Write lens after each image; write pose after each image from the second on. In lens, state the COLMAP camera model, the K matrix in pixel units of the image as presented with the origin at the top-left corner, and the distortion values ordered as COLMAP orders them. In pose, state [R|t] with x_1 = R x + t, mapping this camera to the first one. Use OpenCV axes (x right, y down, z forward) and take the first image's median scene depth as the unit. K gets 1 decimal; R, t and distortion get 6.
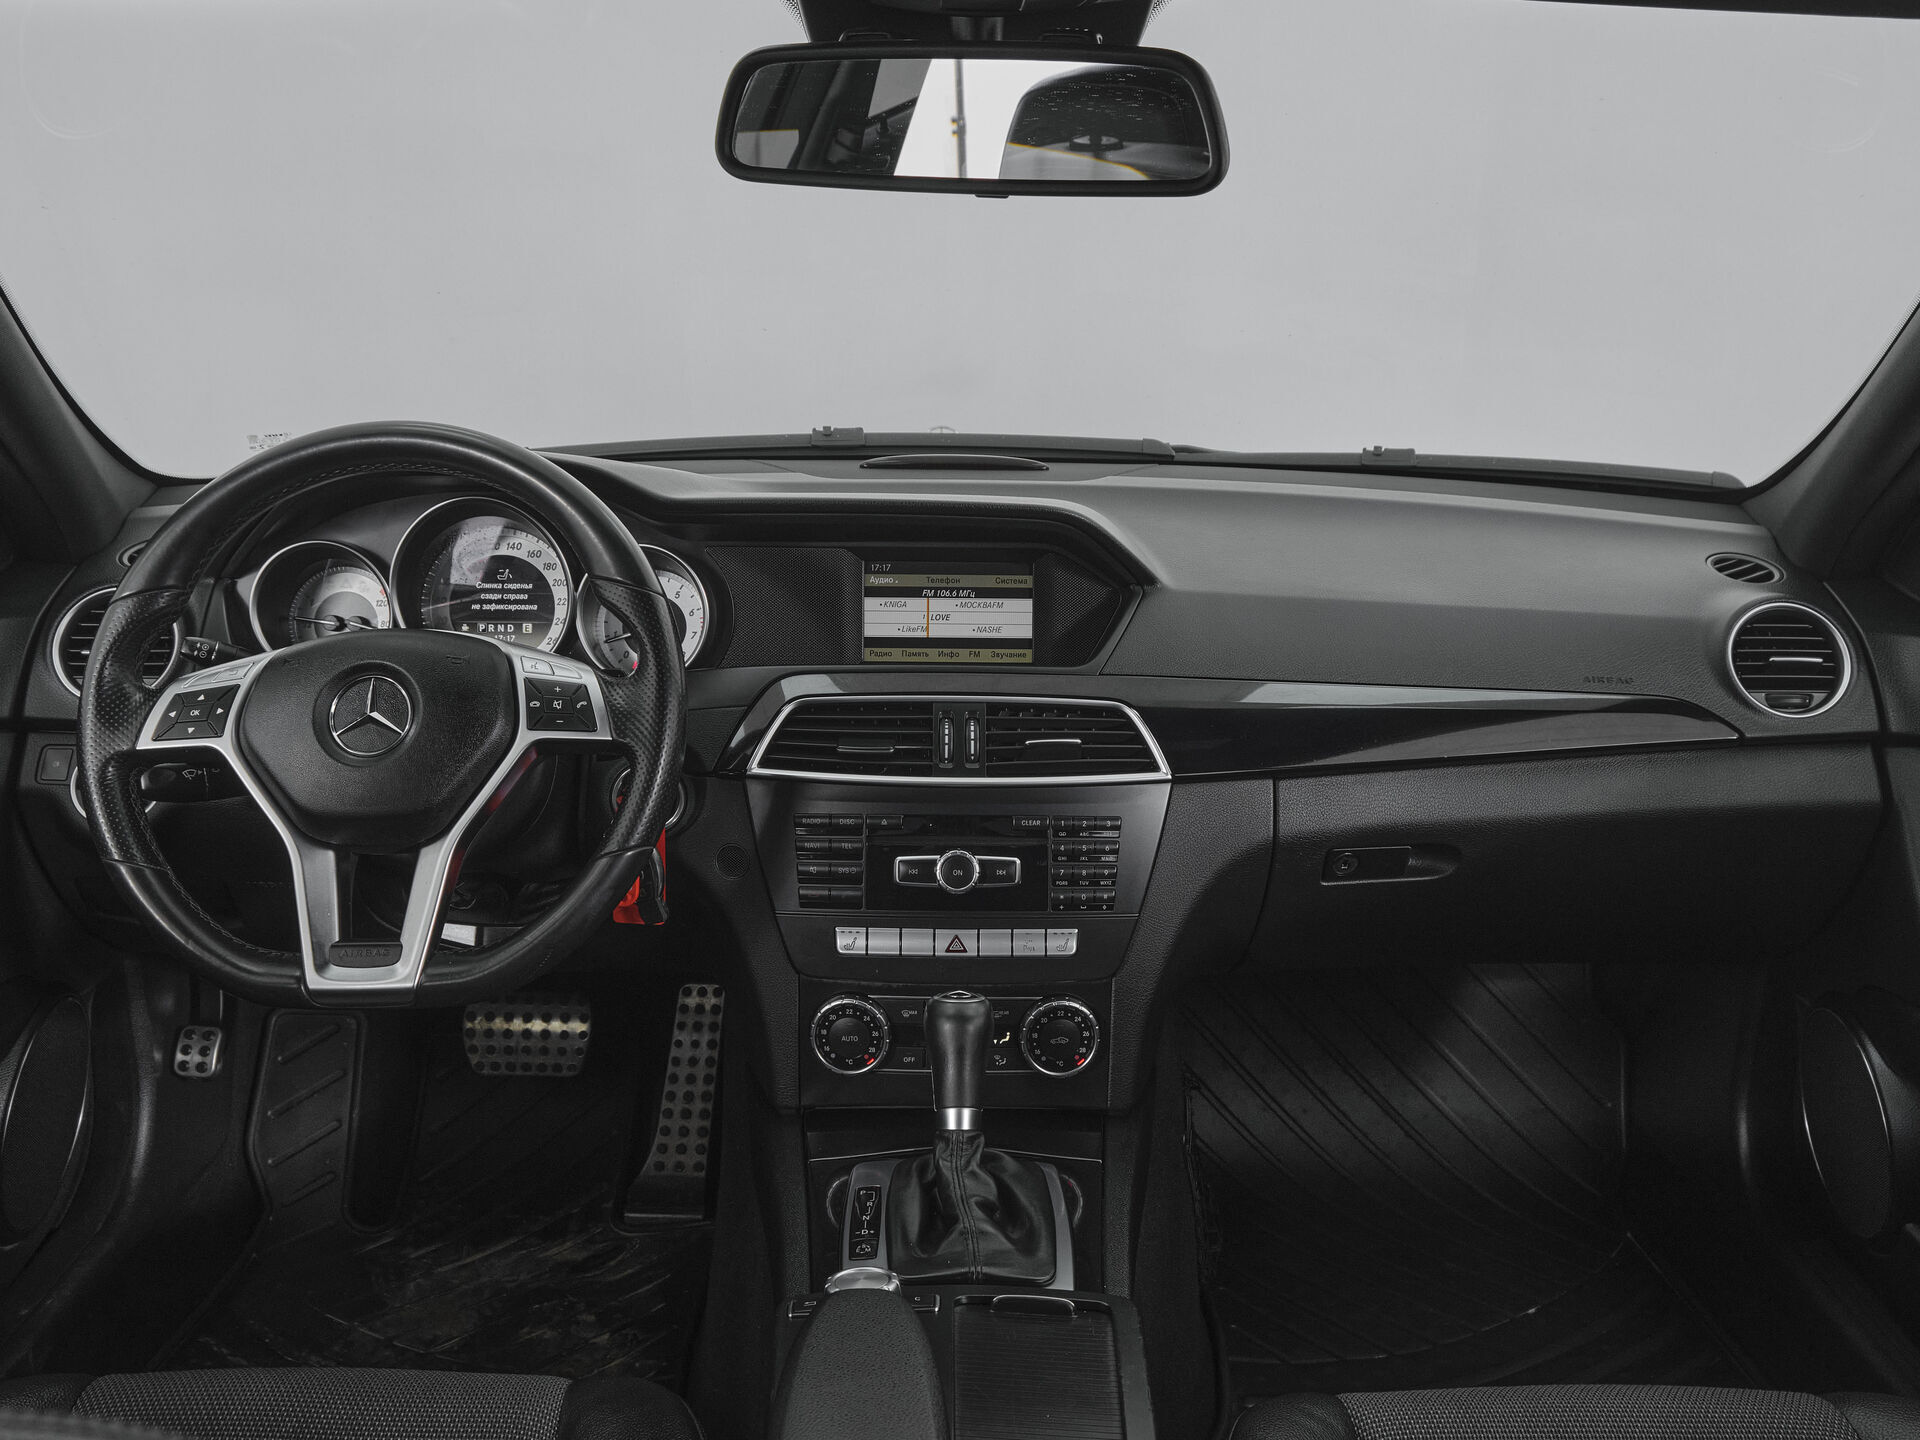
lens RADIAL K [[1721.8, 0, 960.0], [0, 1721.8, 720.0], [0, 0, 1]] dist [-0.043710, 0.009288]
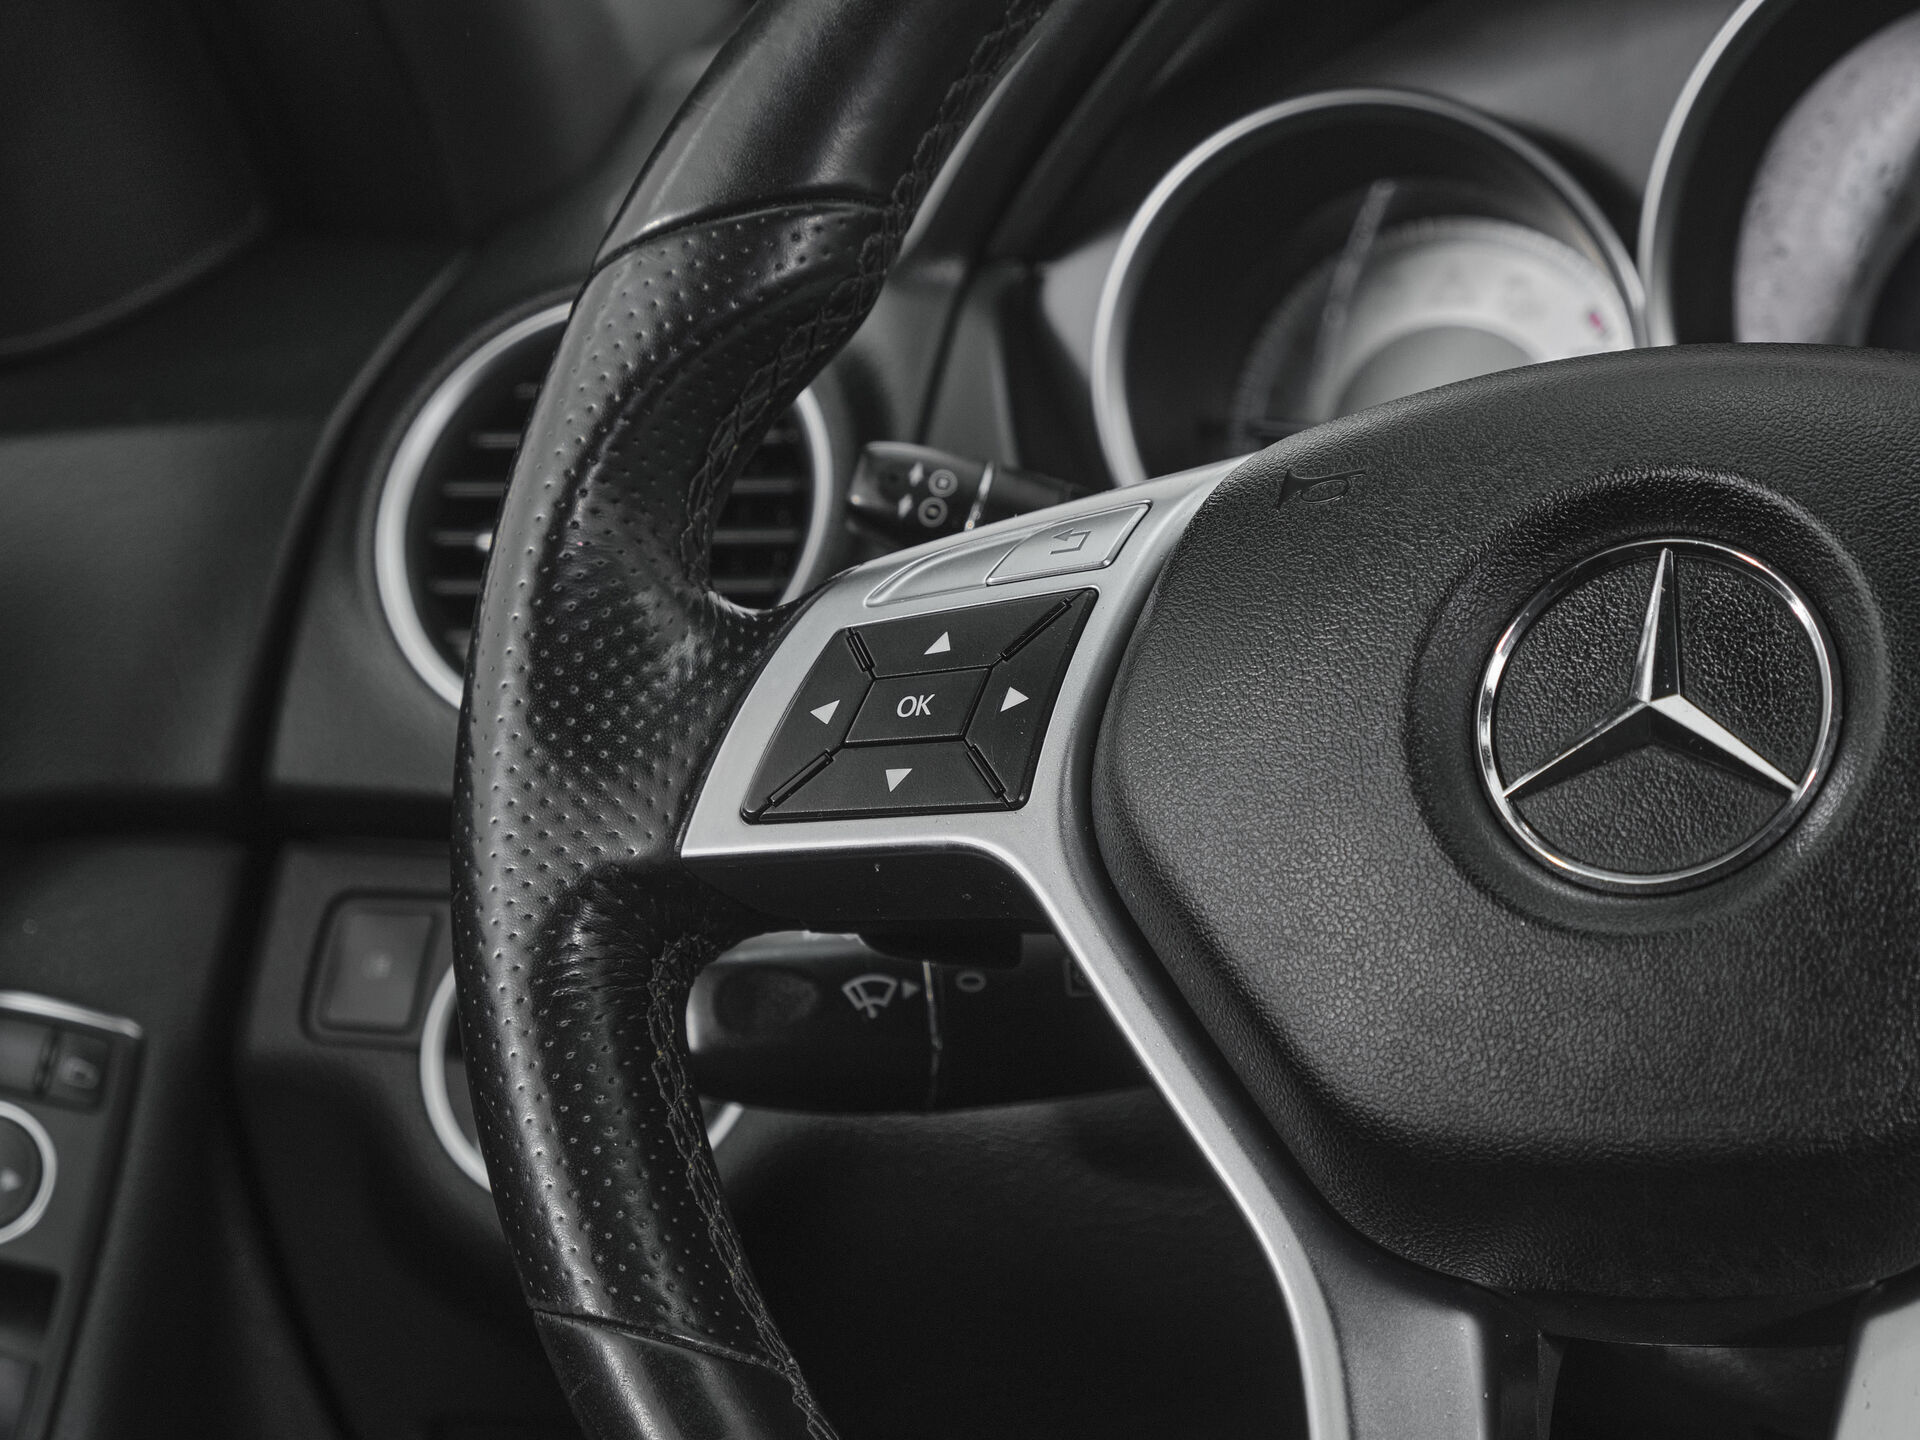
lens RADIAL K [[5446.4, 0, 960.0], [0, 5446.4, 720.0], [0, 0, 1]] dist [-0.118540, -1.119313]
pose [[0.926666, 0.000540, -0.375886, -0.138905], [-0.027589, 0.997399, -0.066582, 0.041064], [0.374872, 0.072070, 0.924271, 0.267898]]
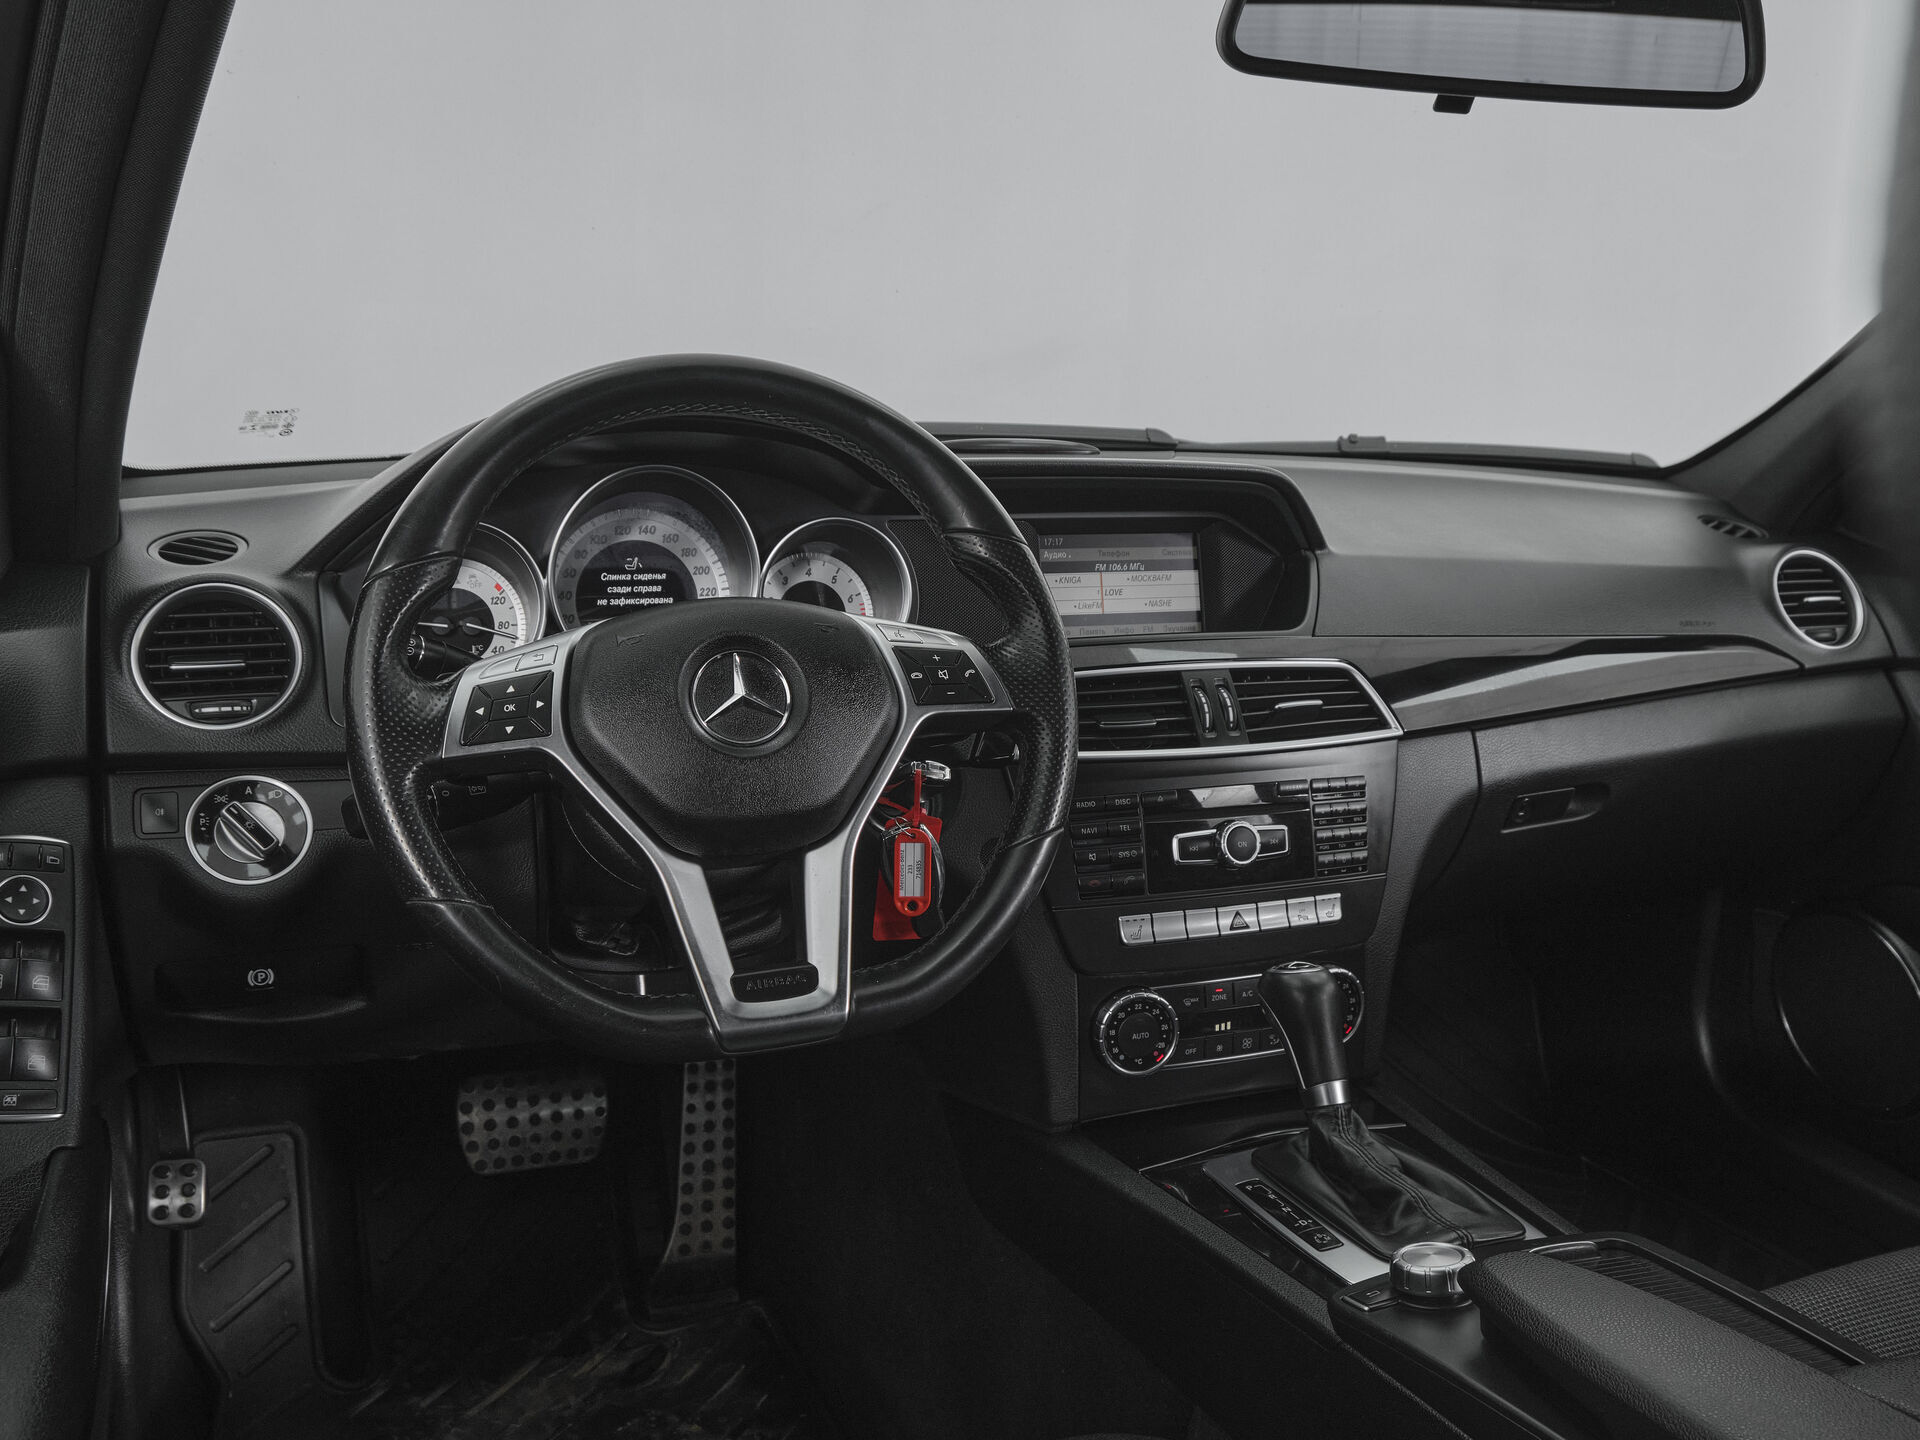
lens RADIAL K [[1682.5, 0, 960.0], [0, 1682.5, 720.0], [0, 0, 1]] dist [-0.044528, 0.008185]
pose [[0.934308, -0.061870, 0.351057, -0.455142], [0.078008, 0.996439, -0.032001, 0.036590], [-0.347827, 0.057285, 0.935807, 0.174918]]
